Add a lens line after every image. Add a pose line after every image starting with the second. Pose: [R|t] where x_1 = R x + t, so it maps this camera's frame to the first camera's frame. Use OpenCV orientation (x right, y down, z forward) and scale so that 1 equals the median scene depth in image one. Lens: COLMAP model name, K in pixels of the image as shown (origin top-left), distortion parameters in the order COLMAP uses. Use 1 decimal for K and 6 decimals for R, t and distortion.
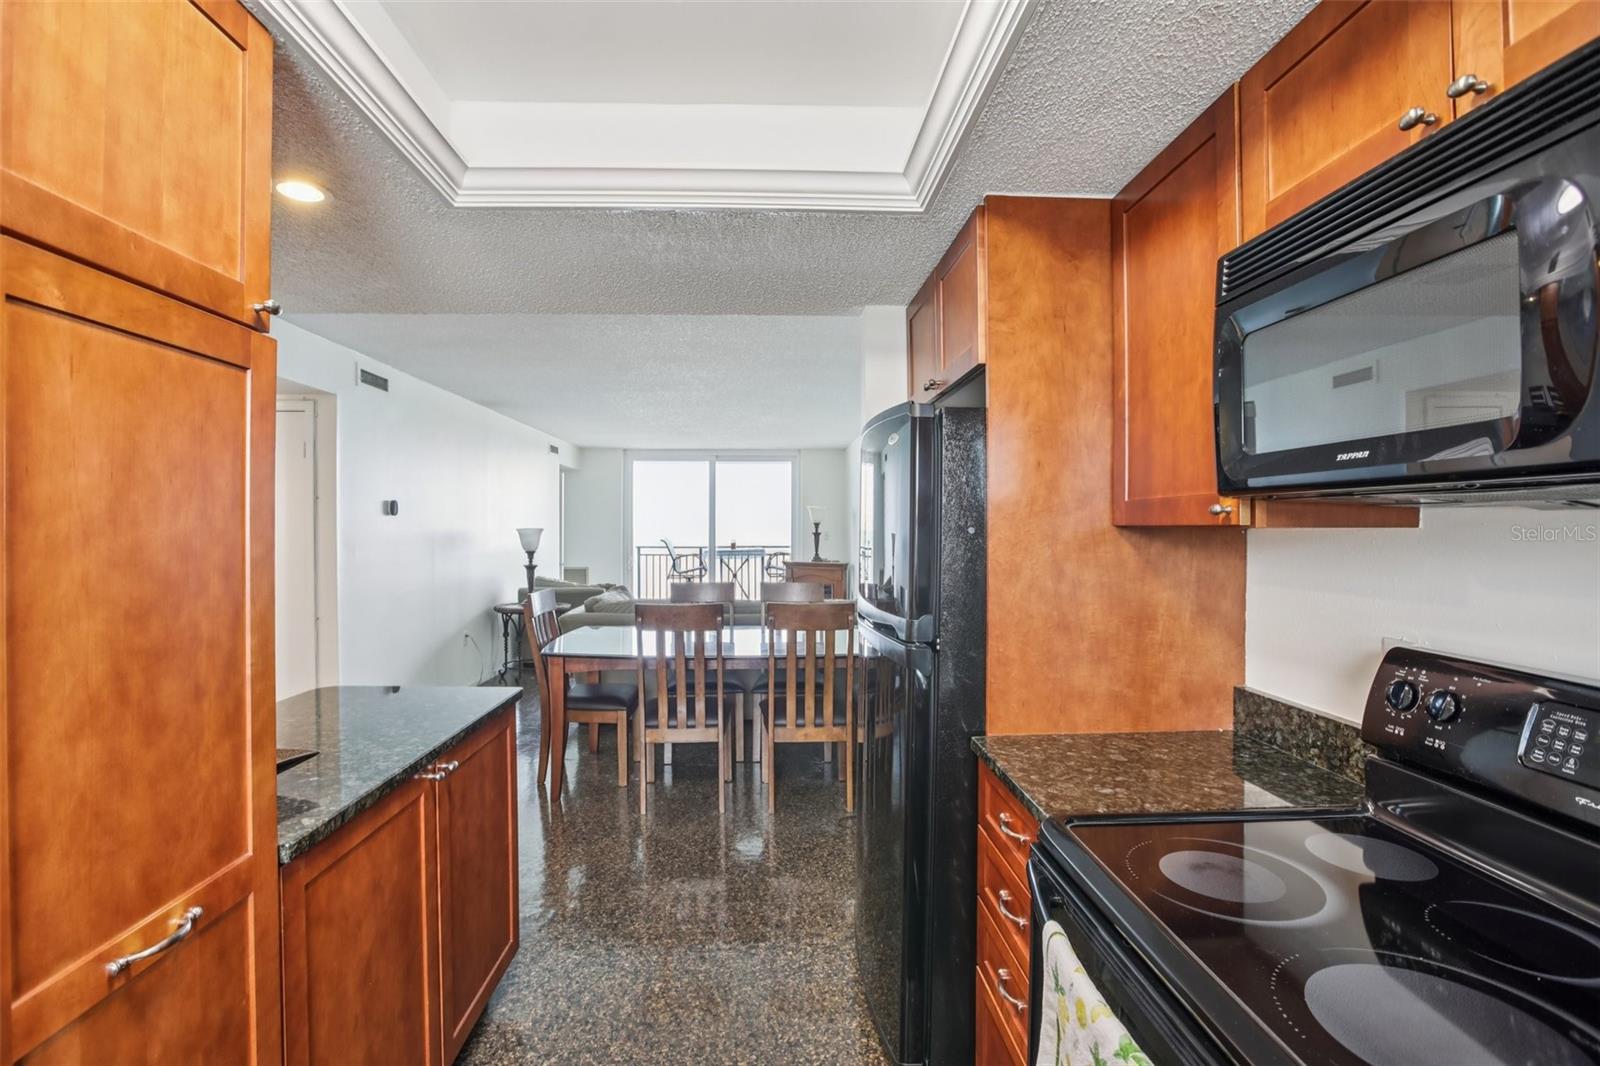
lens RADIAL K [[725.4, 0, 792.7], [0, 725.4, 528.2], [0, 0, 1]] dist [-0.029267, 0.000705]
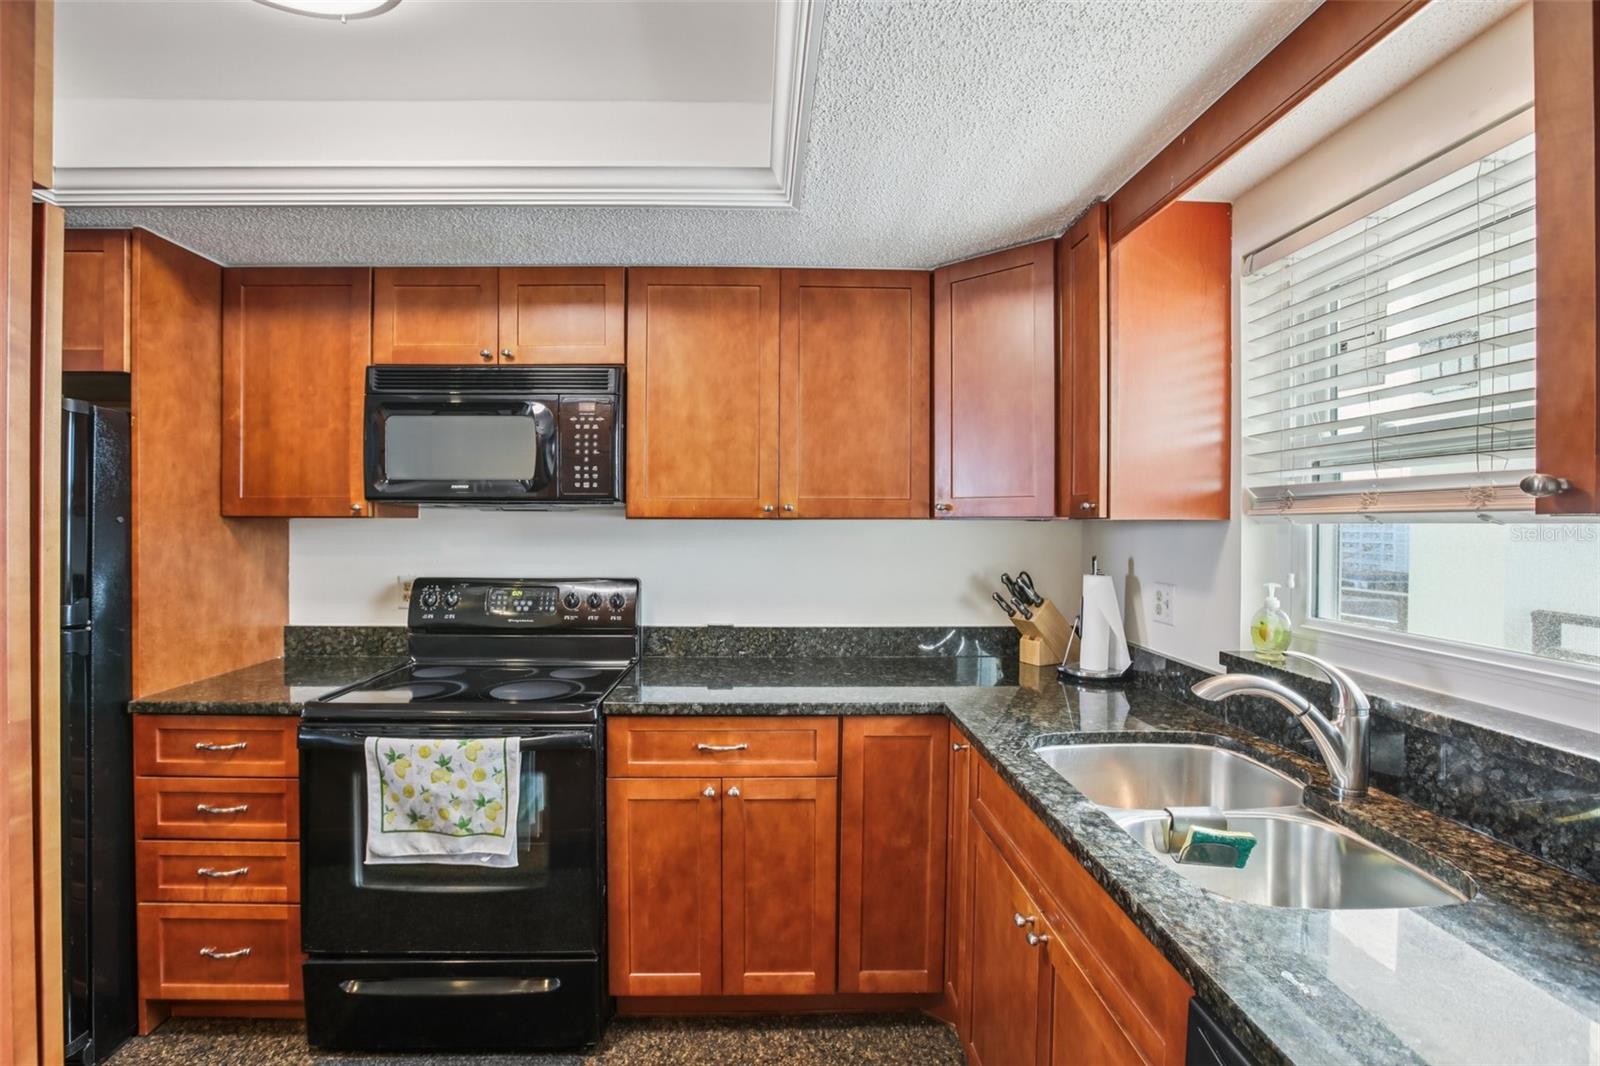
lens RADIAL K [[725.4, 0, 792.7], [0, 725.4, 528.2], [0, 0, 1]] dist [-0.029267, 0.000705]
pose [[0.016285, -0.012311, 0.999792, -0.839080], [-0.003678, 0.999917, 0.012372, -0.001060], [-0.999861, -0.003879, 0.016239, -0.062738]]
